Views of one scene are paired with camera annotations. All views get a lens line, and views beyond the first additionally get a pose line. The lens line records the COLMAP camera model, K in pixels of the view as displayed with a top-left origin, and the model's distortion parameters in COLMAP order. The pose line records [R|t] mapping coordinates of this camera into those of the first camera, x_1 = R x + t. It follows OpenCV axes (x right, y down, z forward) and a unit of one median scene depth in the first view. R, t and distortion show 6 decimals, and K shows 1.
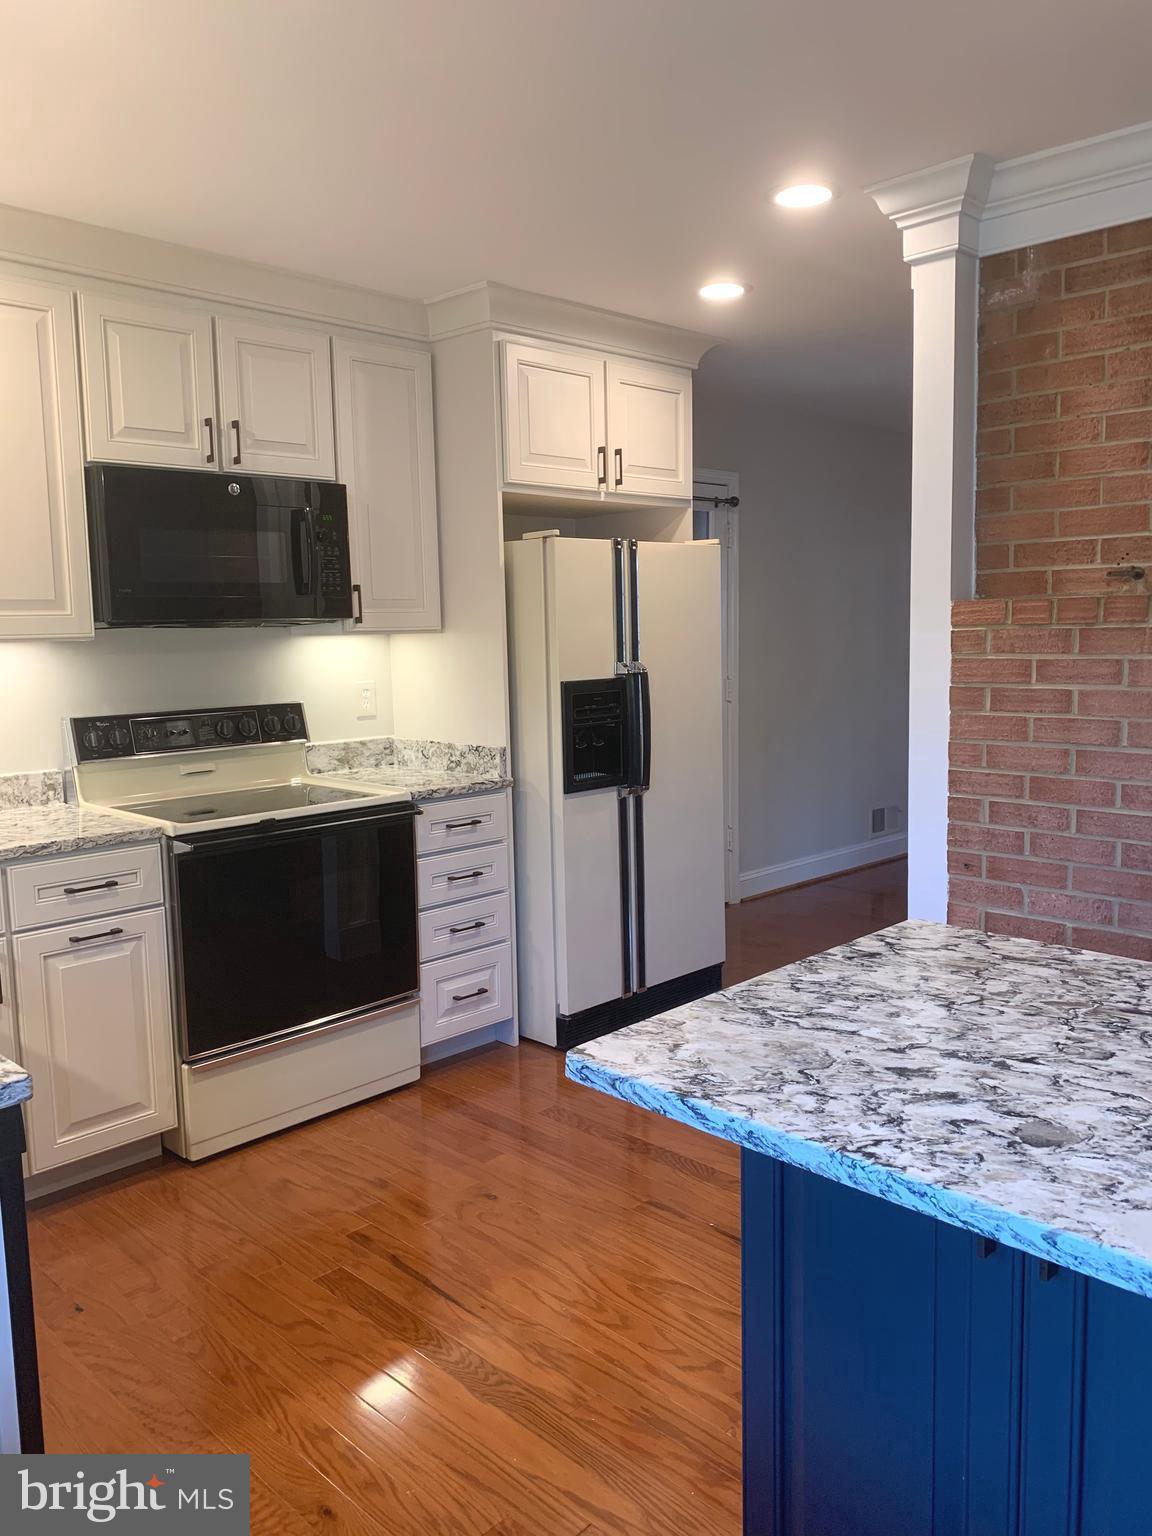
lens RADIAL K [[1175.0, 0, 579.6], [0, 1175.0, 766.4], [0, 0, 1]] dist [0.023094, -0.033565]
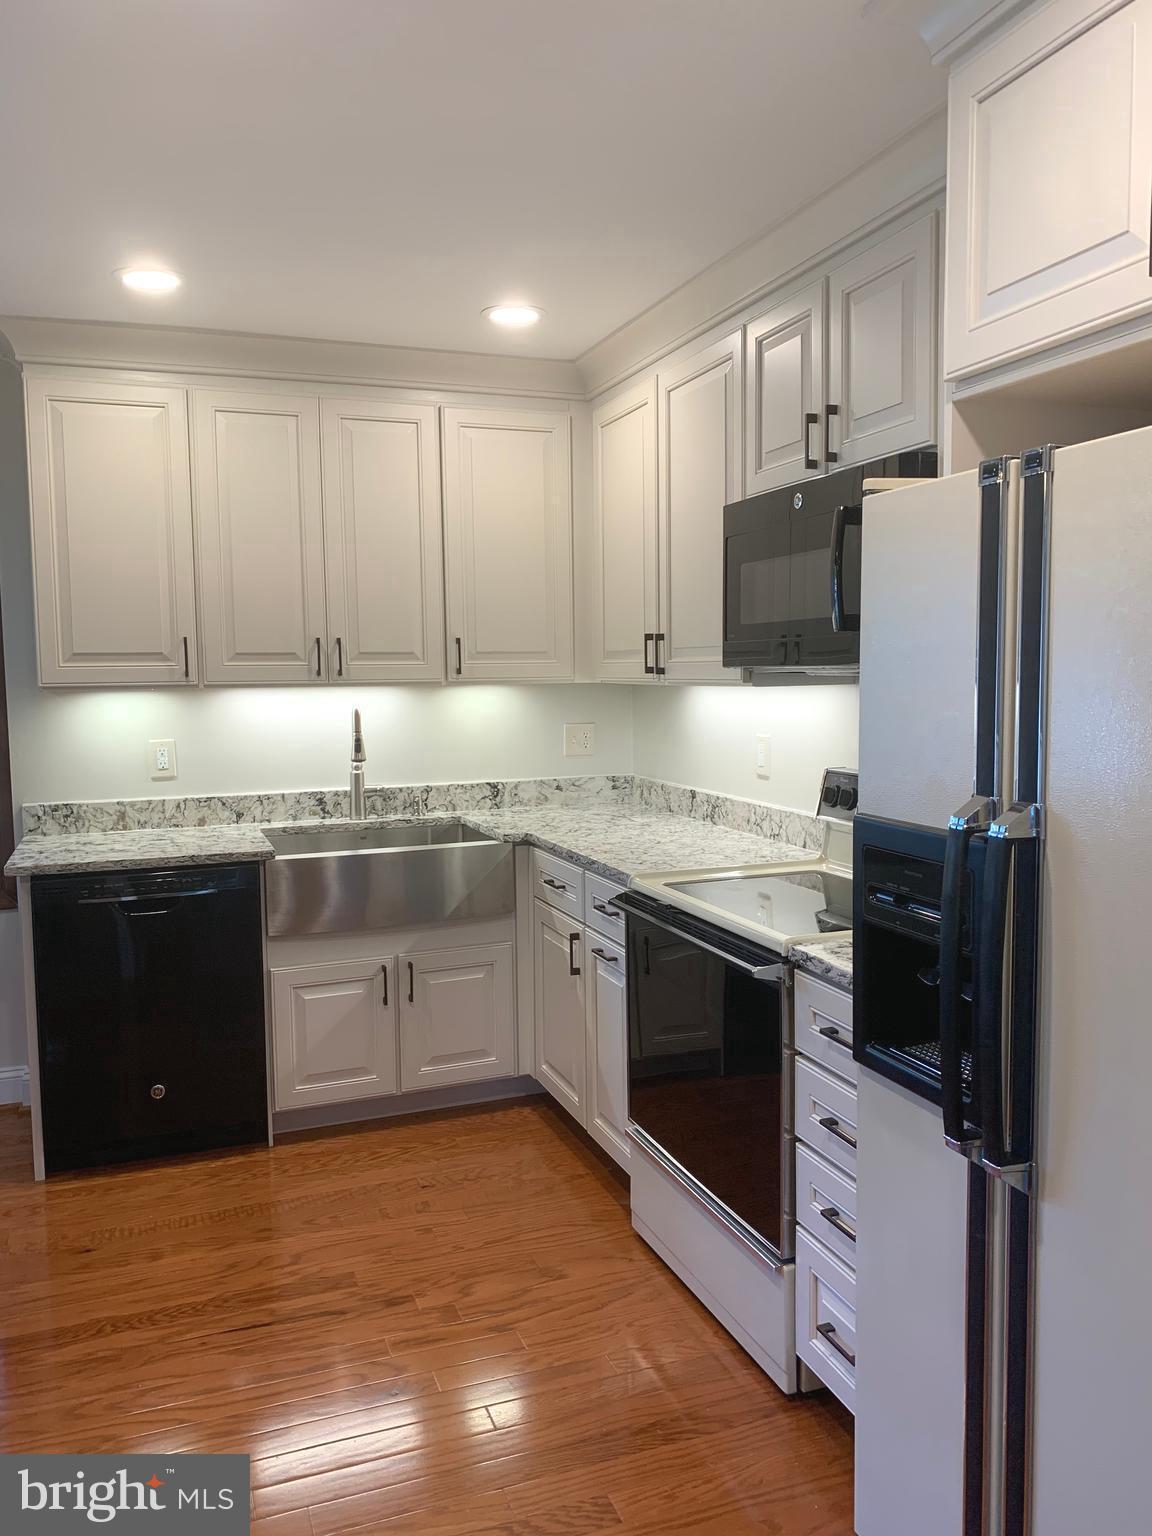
lens RADIAL K [[1175.0, 0, 579.9], [0, 1175.0, 769.4], [0, 0, 1]] dist [0.023094, -0.033565]
pose [[-0.412489, 0.103142, -0.905105, 0.453335], [-0.090466, 0.984020, 0.153364, -0.153386], [0.906460, 0.145142, -0.396566, 1.113012]]
